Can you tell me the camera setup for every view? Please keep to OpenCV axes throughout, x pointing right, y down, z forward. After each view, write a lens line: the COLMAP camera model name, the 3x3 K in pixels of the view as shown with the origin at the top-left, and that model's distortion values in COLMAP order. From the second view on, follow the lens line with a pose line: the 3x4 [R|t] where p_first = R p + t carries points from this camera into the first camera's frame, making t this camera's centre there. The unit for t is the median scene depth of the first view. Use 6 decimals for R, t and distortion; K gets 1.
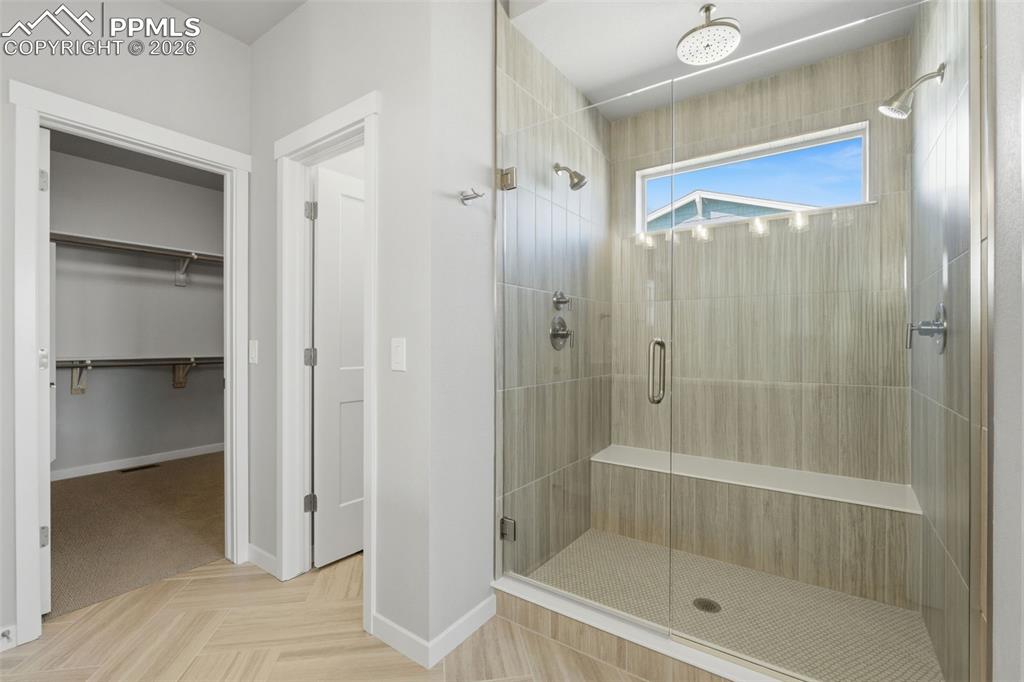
lens RADIAL K [[449.8, 0, 509.5], [0, 449.8, 342.8], [0, 0, 1]] dist [-0.005729, 0.000102]
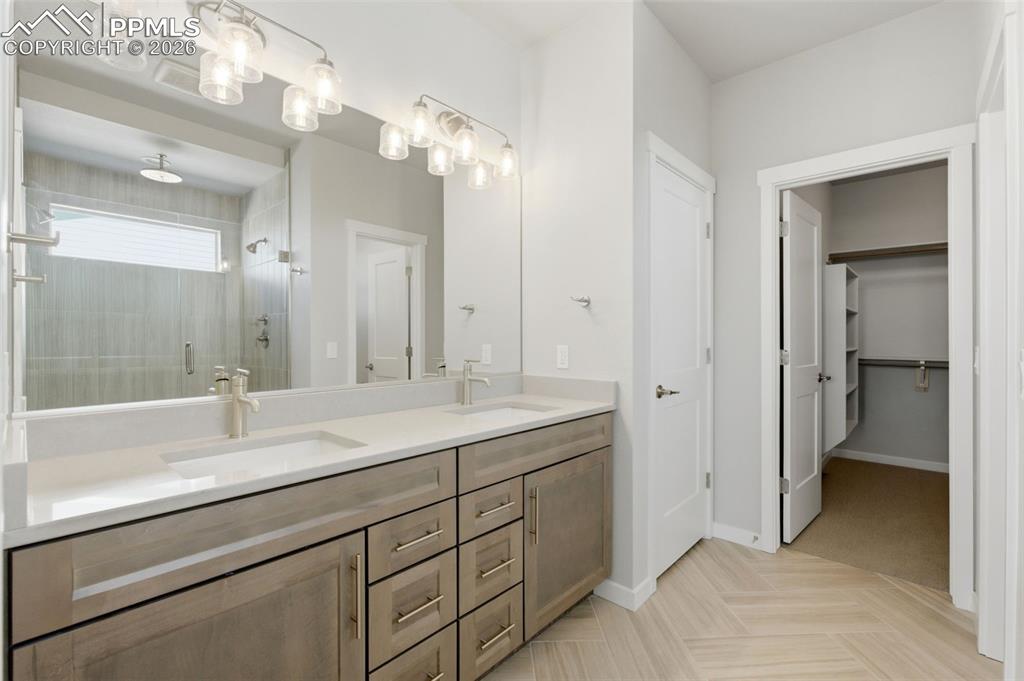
lens RADIAL K [[449.8, 0, 509.5], [0, 449.8, 342.3], [0, 0, 1]] dist [-0.005729, 0.000102]
pose [[-0.127176, 0.004559, -0.991870, 0.380977], [-0.007609, 0.999956, 0.005572, -0.003564], [0.991851, 0.008256, -0.127135, 0.303415]]
